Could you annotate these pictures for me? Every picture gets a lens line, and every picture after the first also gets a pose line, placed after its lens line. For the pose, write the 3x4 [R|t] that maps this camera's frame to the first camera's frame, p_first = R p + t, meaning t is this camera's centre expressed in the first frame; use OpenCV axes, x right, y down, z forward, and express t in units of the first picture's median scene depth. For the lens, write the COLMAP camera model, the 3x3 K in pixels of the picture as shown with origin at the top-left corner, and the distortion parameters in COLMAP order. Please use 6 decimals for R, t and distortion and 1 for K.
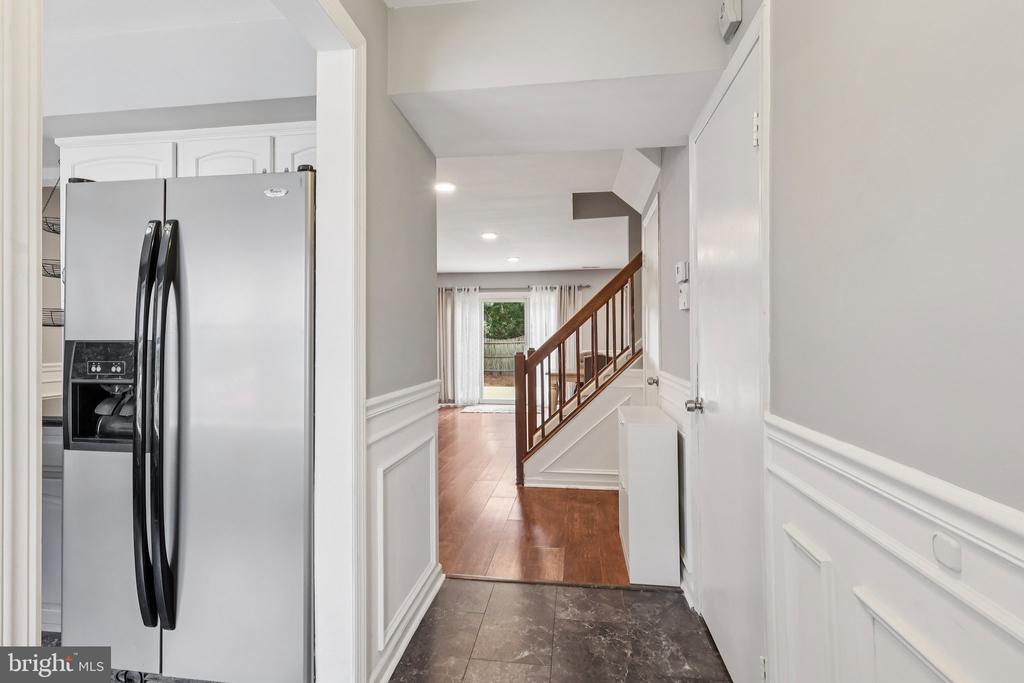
lens RADIAL K [[470.5, 0, 505.9], [0, 470.5, 343.3], [0, 0, 1]] dist [-0.014180, 0.000288]
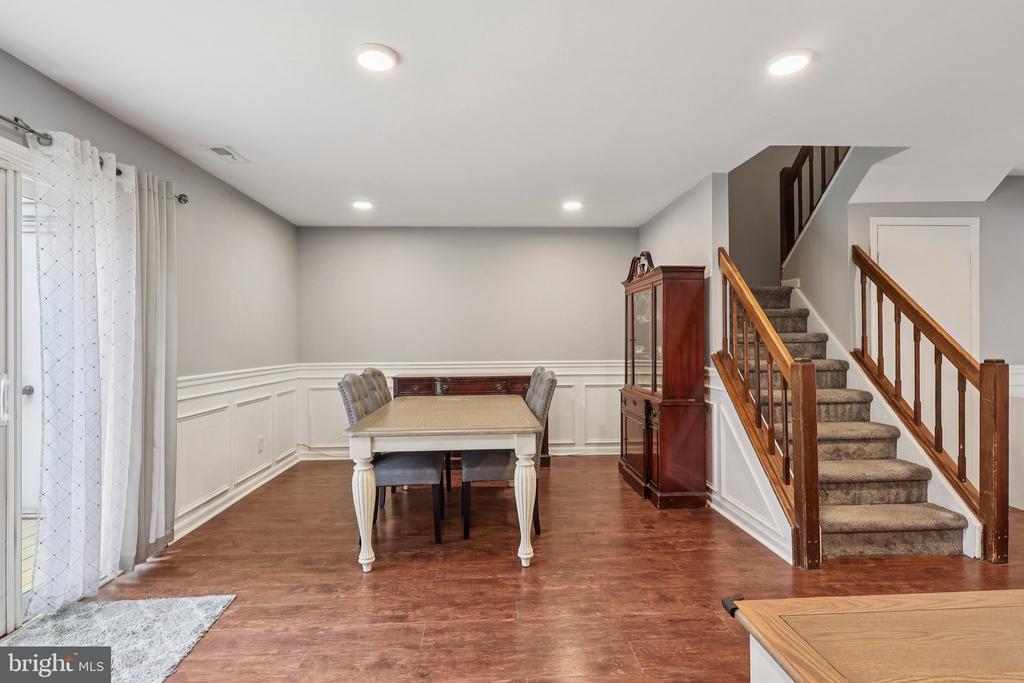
lens RADIAL K [[496.7, 0, 507.4], [0, 496.7, 339.9], [0, 0, 1]] dist [-0.003117, -0.000300]
pose [[-0.178940, 0.003293, 0.983854, -0.239440], [0.014734, 0.999891, -0.000667, -0.008908], [-0.983750, 0.014377, -0.178969, 0.820432]]
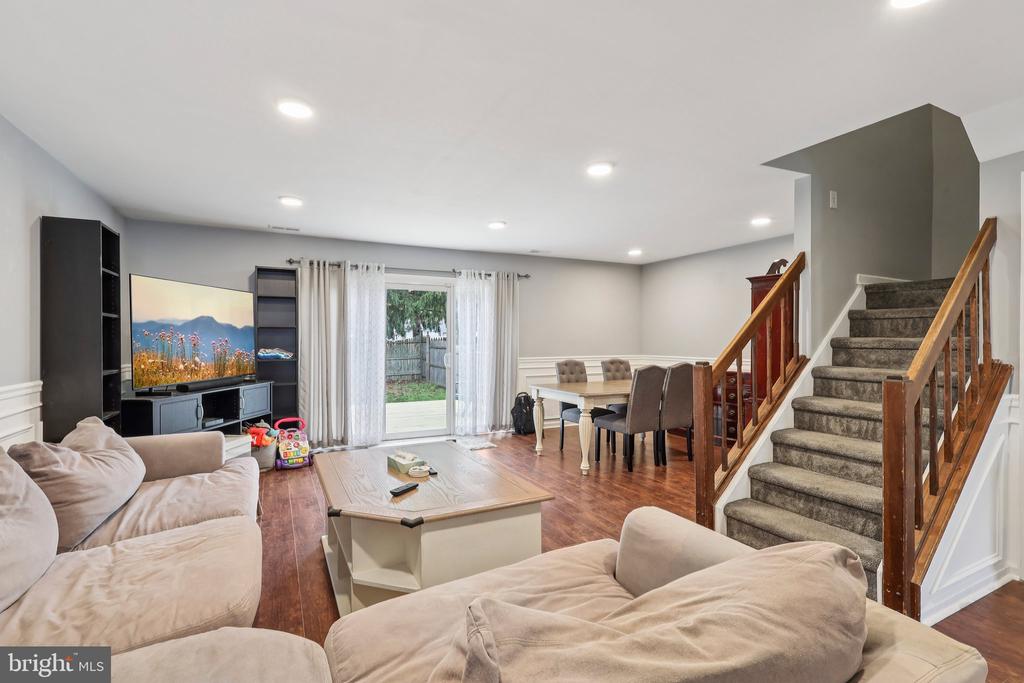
lens RADIAL K [[470.5, 0, 508.0], [0, 470.5, 343.8], [0, 0, 1]] dist [-0.014180, 0.000288]
pose [[0.832759, -0.003464, 0.553625, -0.284997], [0.003898, 0.999992, 0.000393, -0.008355], [-0.553622, 0.001831, 0.832766, 0.362964]]
